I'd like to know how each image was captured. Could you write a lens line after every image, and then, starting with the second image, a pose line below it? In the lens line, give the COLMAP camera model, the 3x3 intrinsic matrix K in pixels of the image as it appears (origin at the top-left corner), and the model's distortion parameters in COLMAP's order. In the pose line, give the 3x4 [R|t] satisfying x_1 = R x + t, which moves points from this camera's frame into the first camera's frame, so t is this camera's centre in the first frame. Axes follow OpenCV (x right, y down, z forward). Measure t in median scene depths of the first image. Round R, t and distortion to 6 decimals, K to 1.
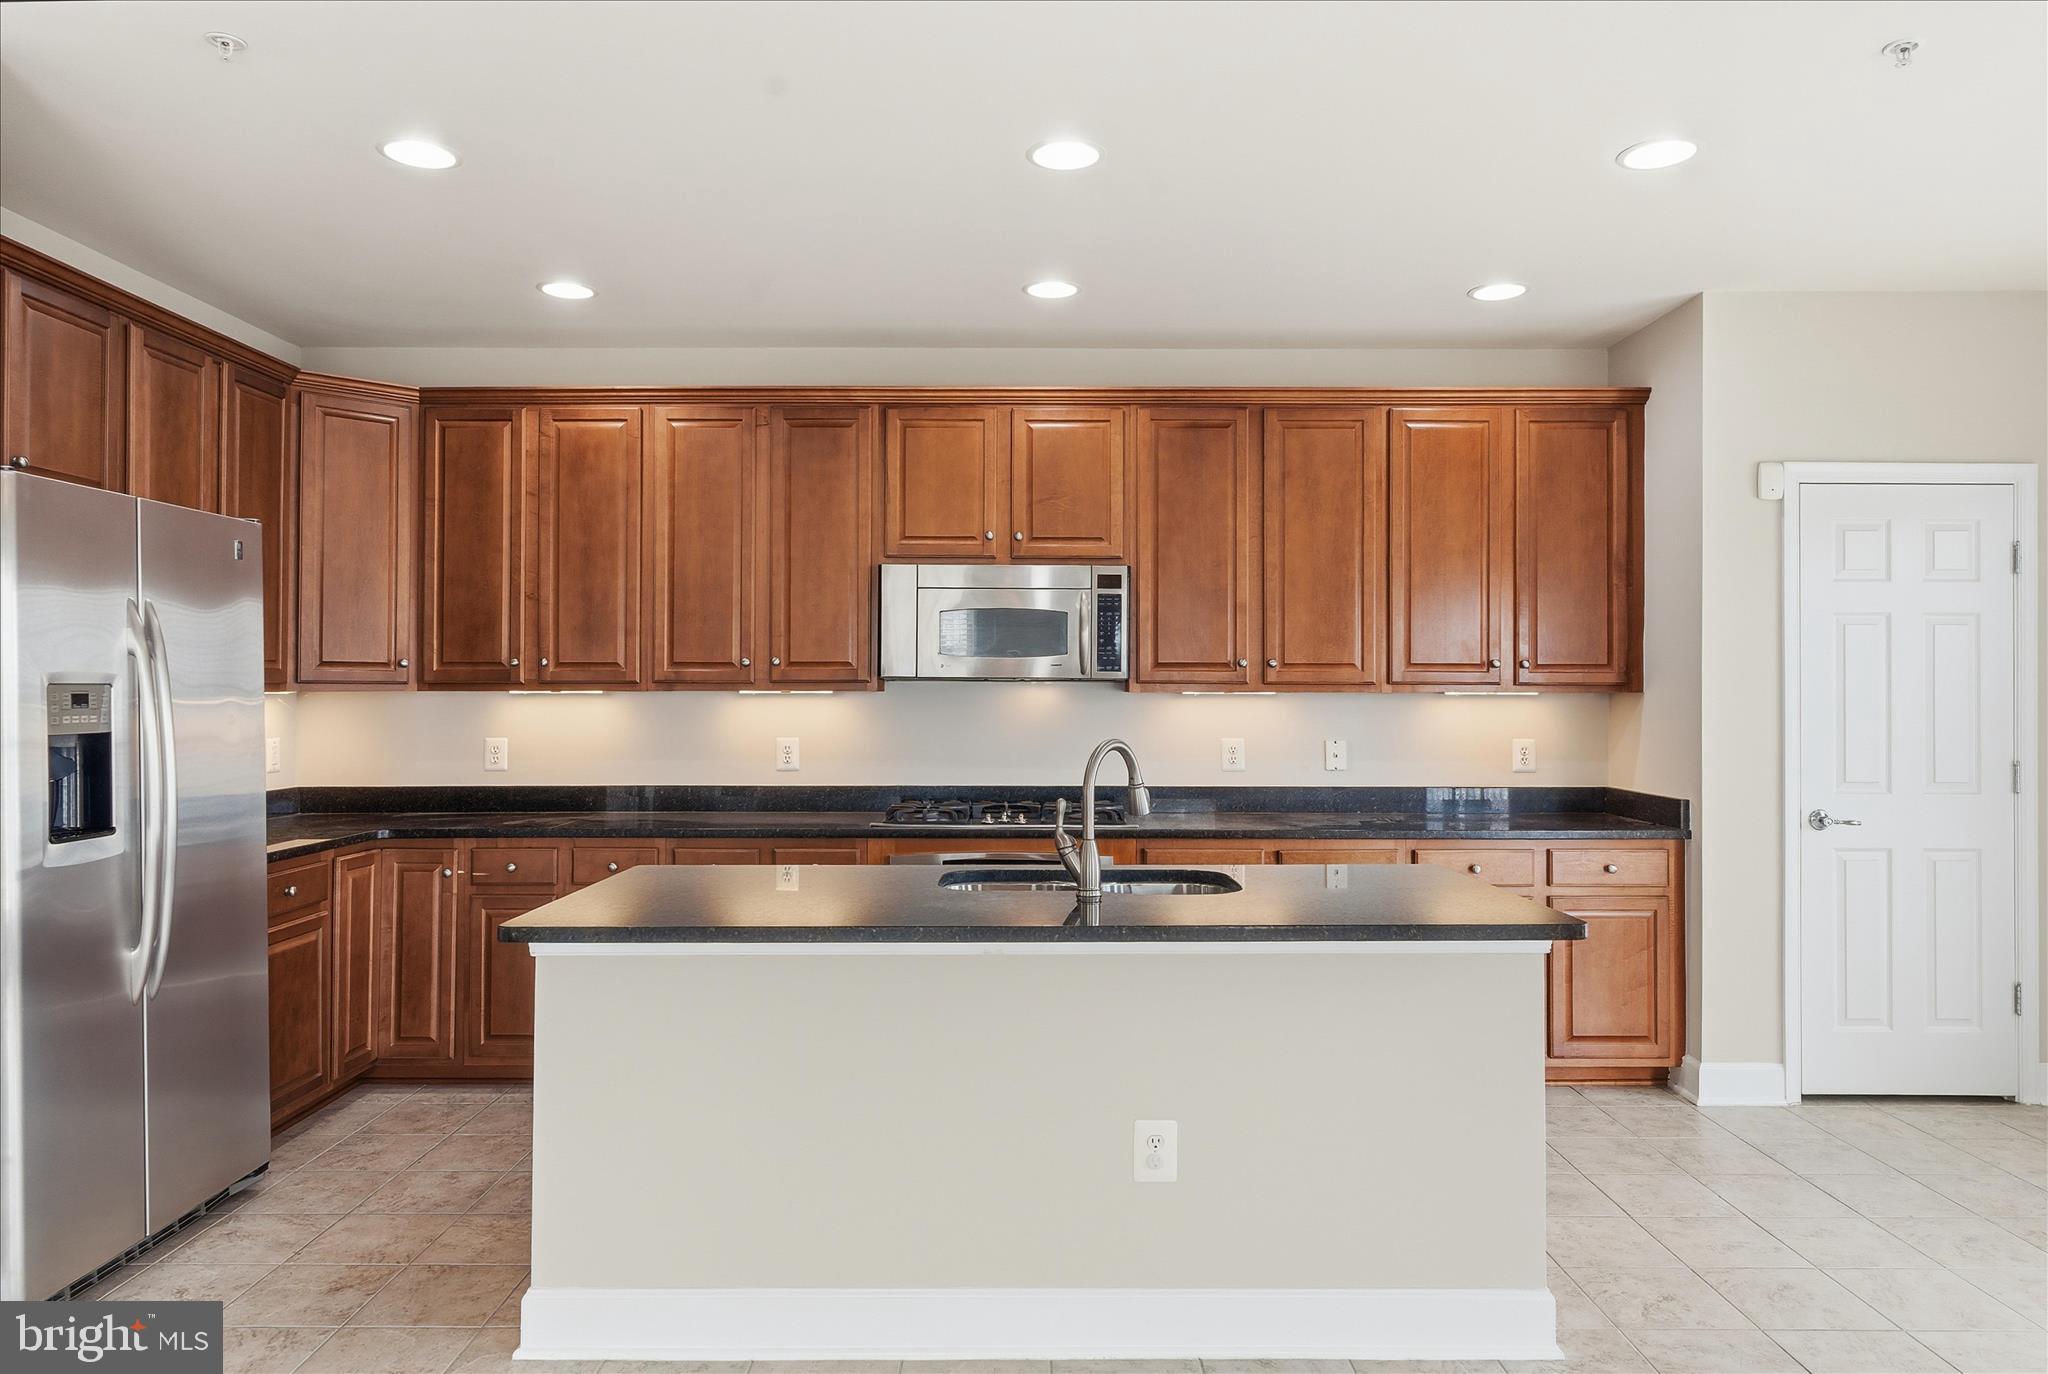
lens RADIAL K [[1167.9, 0, 1043.6], [0, 1167.9, 691.5], [0, 0, 1]] dist [-0.012081, 0.002608]
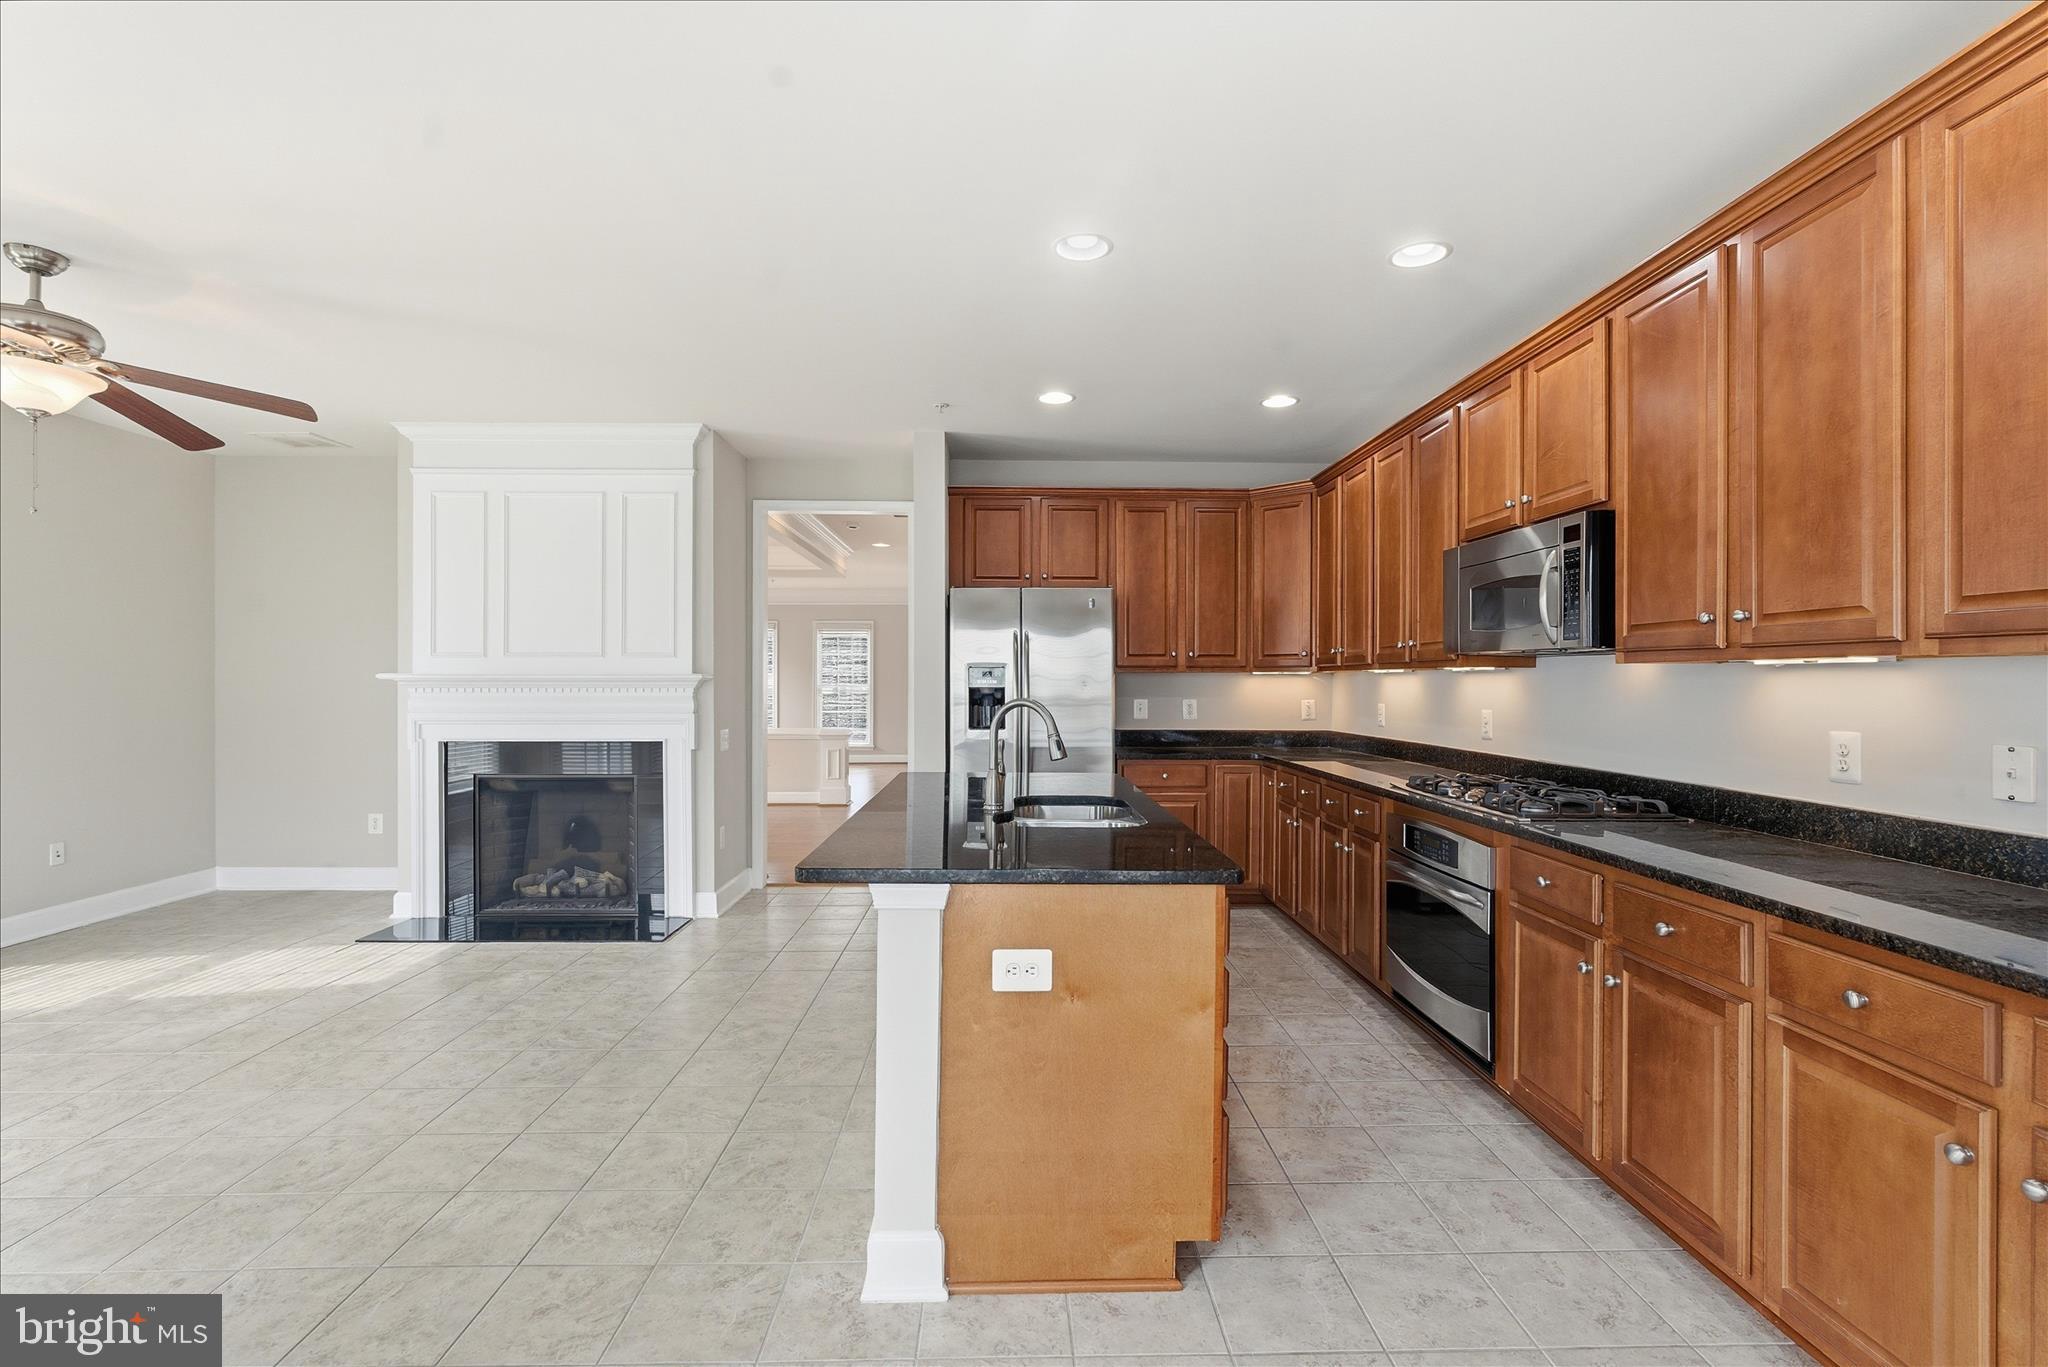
lens RADIAL K [[933.1, 0, 1050.5], [0, 933.1, 680.5], [0, 0, 1]] dist [-0.000363, 0.001387]
pose [[0.053655, -0.002045, -0.998557, 0.705634], [0.000145, 0.999998, -0.002041, 0.014005], [0.998560, -0.000036, 0.053655, 0.579715]]
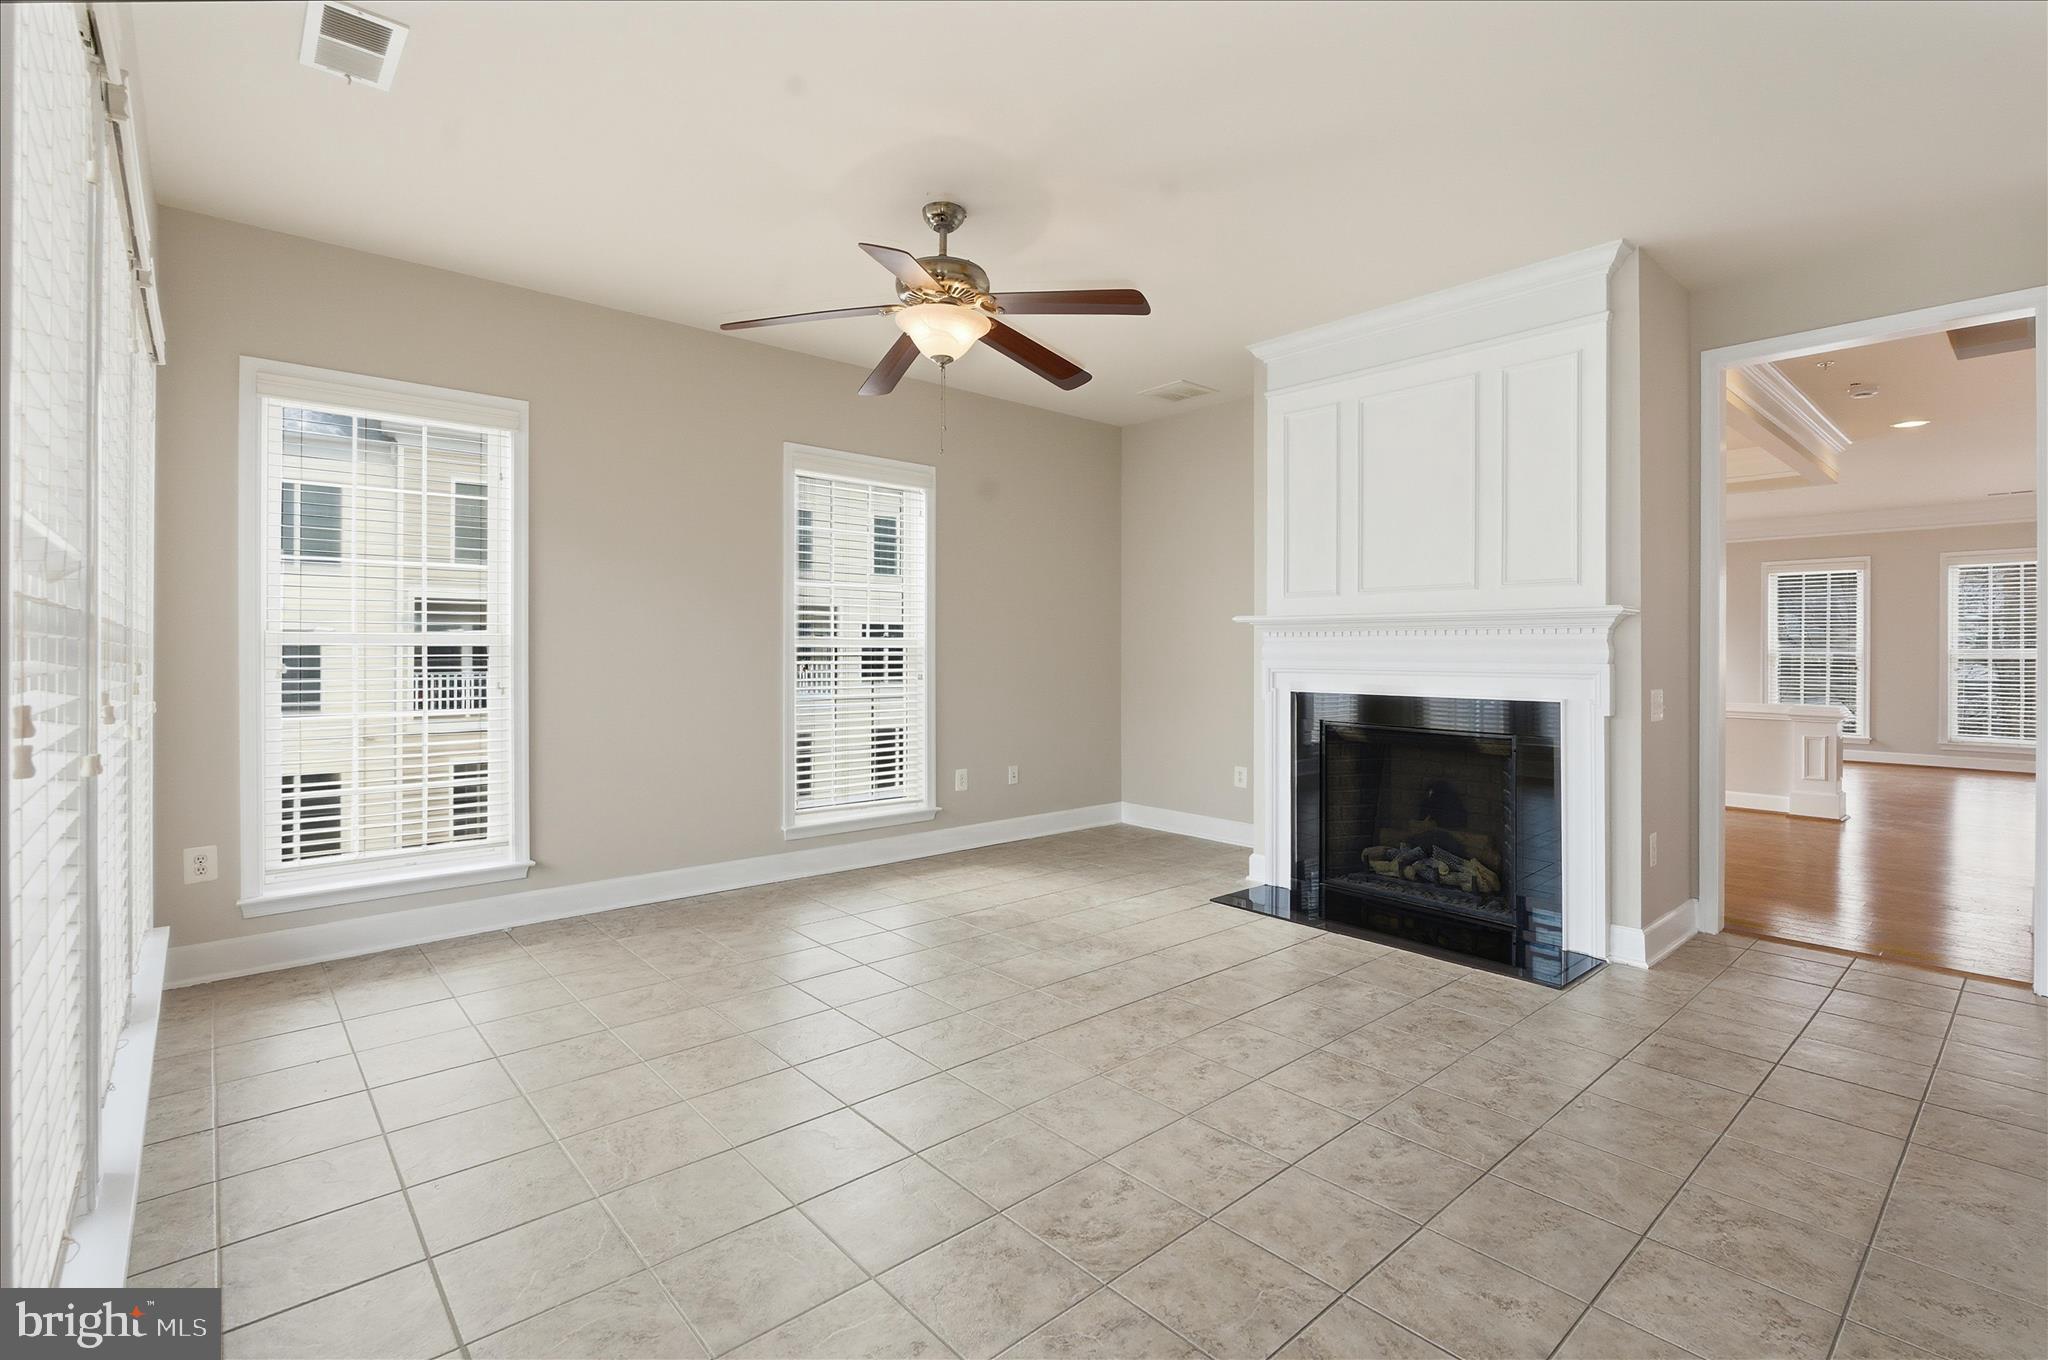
lens RADIAL K [[933.1, 0, 1016.8], [0, 933.1, 651.7], [0, 0, 1]] dist [-0.000363, 0.001387]
pose [[-0.752911, -0.005890, -0.658096, 0.426246], [-0.003422, 0.999981, -0.005034, 0.047991], [0.658114, -0.001538, -0.752917, 0.465465]]
